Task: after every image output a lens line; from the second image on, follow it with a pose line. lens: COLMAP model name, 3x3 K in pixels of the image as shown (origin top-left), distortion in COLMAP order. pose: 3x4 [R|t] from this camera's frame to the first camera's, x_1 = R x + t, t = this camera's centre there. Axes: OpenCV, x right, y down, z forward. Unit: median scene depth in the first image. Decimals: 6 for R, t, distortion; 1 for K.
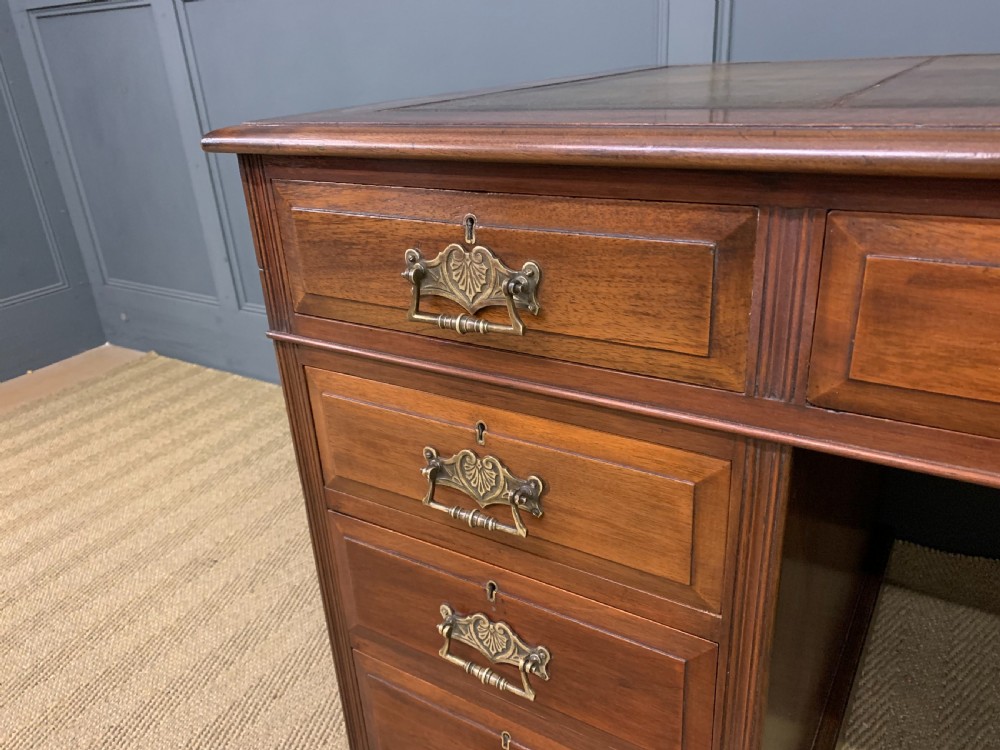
lens RADIAL K [[761.9, 0, 509.9], [0, 761.9, 376.1], [0, 0, 1]] dist [0.038836, -0.024298]
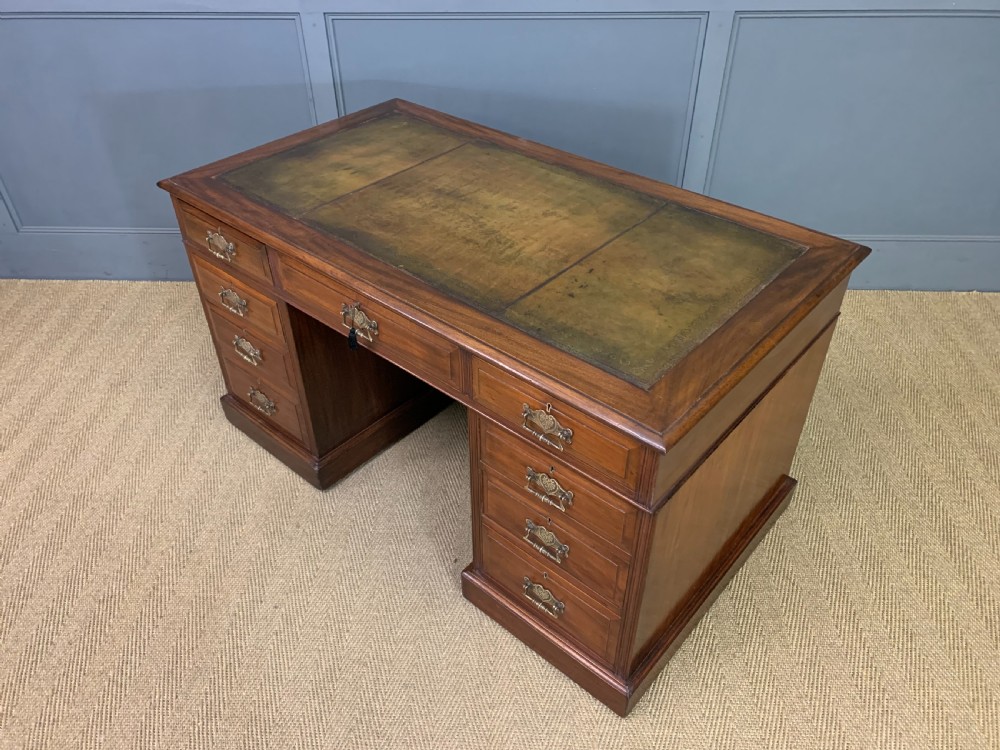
lens RADIAL K [[761.9, 0, 492.9], [0, 761.9, 377.2], [0, 0, 1]] dist [0.038836, -0.024298]
pose [[0.871410, -0.272466, 0.407931, -0.966890], [0.163720, 0.945422, 0.281733, -0.363508], [-0.462429, -0.178719, 0.868458, -2.576071]]
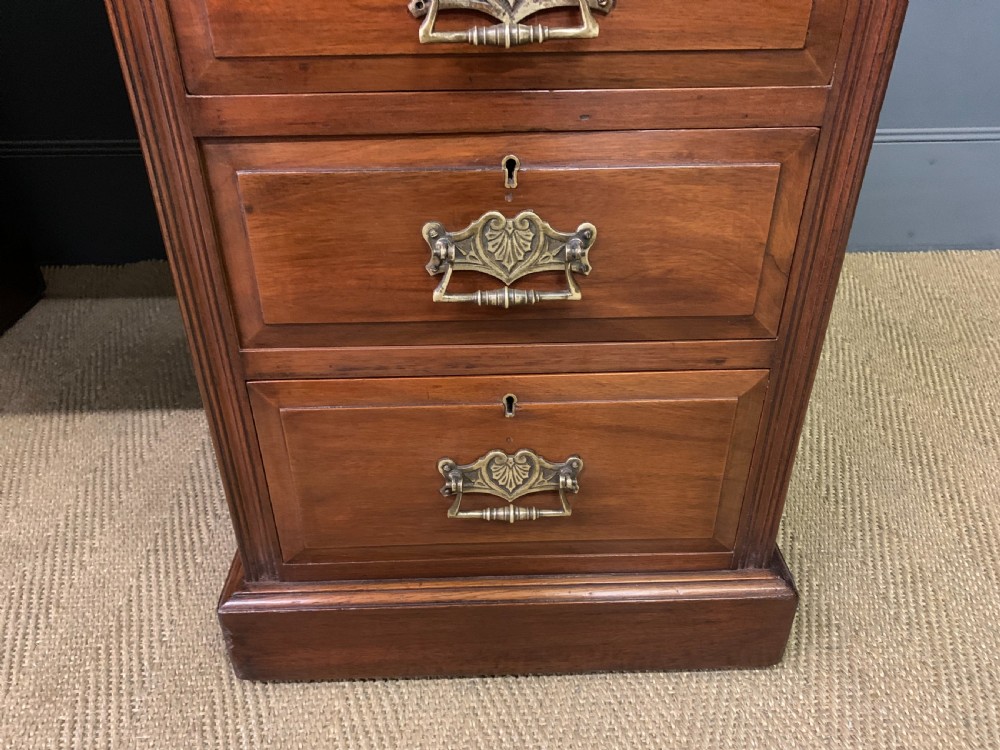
lens RADIAL K [[761.9, 0, 491.3], [0, 761.9, 378.3], [0, 0, 1]] dist [0.038836, -0.024298]
pose [[0.835900, -0.250437, 0.488418, 1.079546], [0.185177, 0.966344, 0.178573, 0.708994], [-0.516701, -0.058826, 0.854143, -0.515834]]
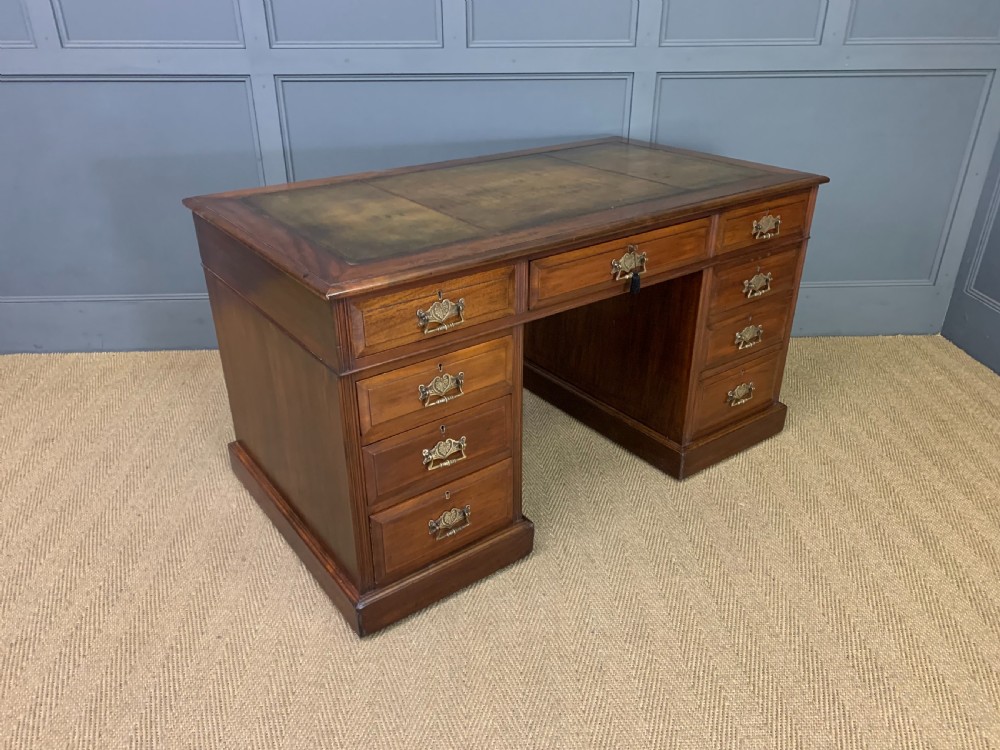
lens RADIAL K [[761.9, 0, 497.4], [0, 761.9, 381.5], [0, 0, 1]] dist [0.038836, -0.024298]
pose [[0.821301, -0.217062, 0.527588, -1.183288], [0.187951, 0.976110, 0.109008, 0.310821], [-0.538646, 0.009632, 0.842477, -2.522311]]
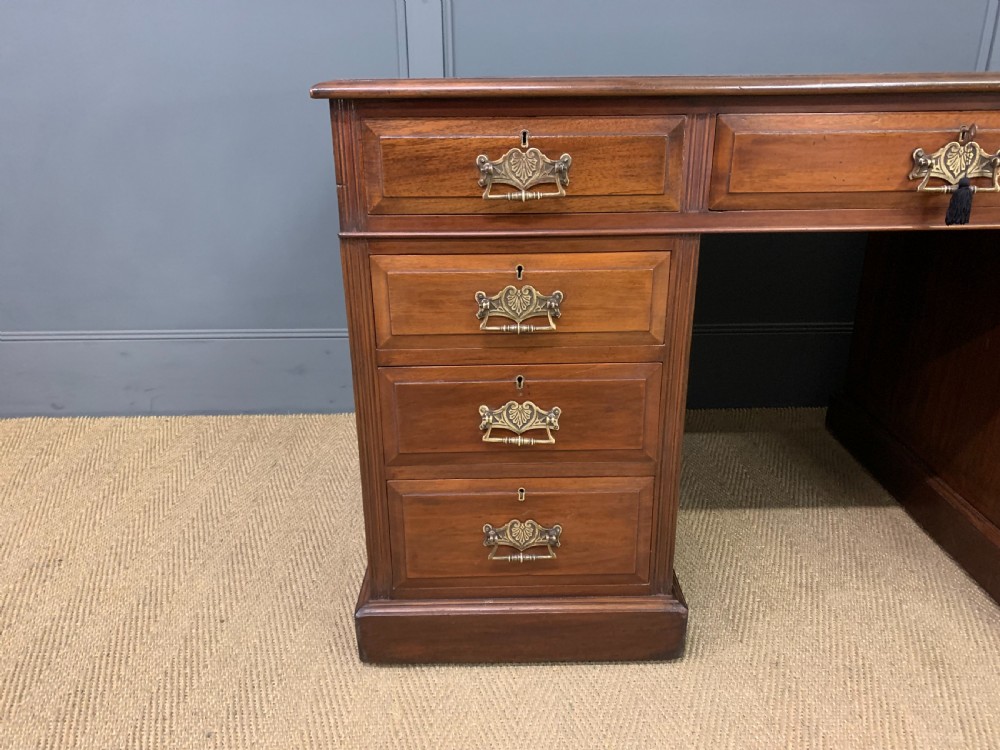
lens RADIAL K [[761.9, 0, 502.4], [0, 761.9, 380.5], [0, 0, 1]] dist [0.038836, -0.024298]
pose [[0.842601, -0.153429, 0.516221, -1.009911], [0.180825, 0.983511, -0.002836, 0.321586], [-0.507274, 0.095736, 0.856451, -0.383942]]
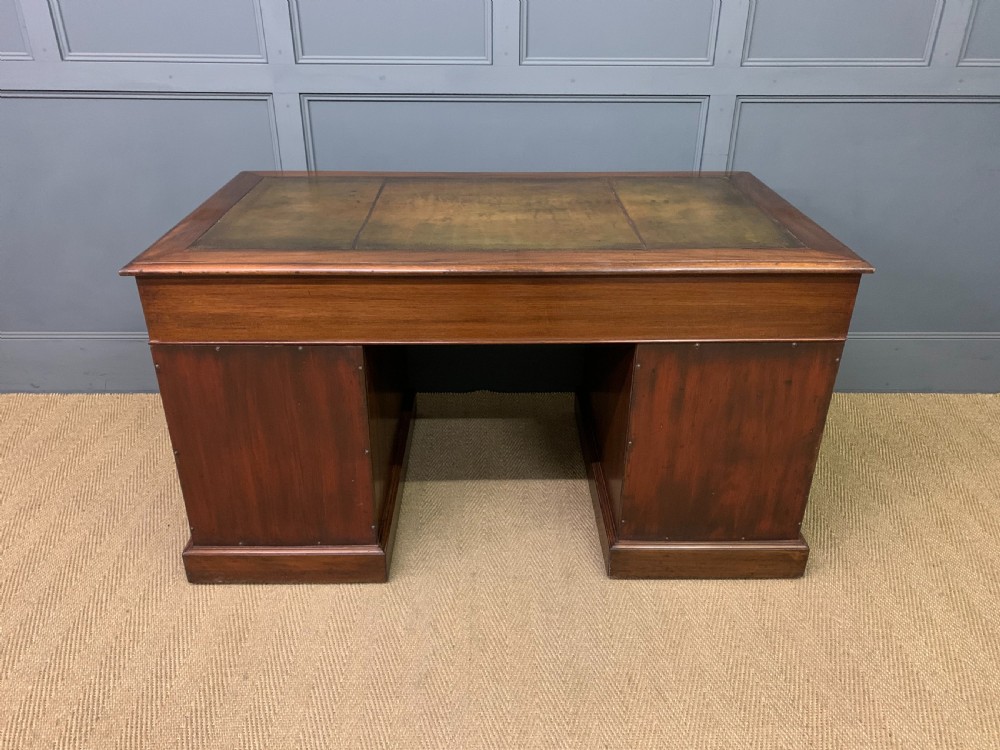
lens RADIAL K [[761.9, 0, 502.6], [0, 761.9, 381.0], [0, 0, 1]] dist [0.038836, -0.024298]
pose [[0.840924, -0.197767, 0.503722, -0.886299], [0.167303, 0.980239, 0.105553, -0.000675], [-0.514642, -0.004488, 0.857393, -1.957562]]
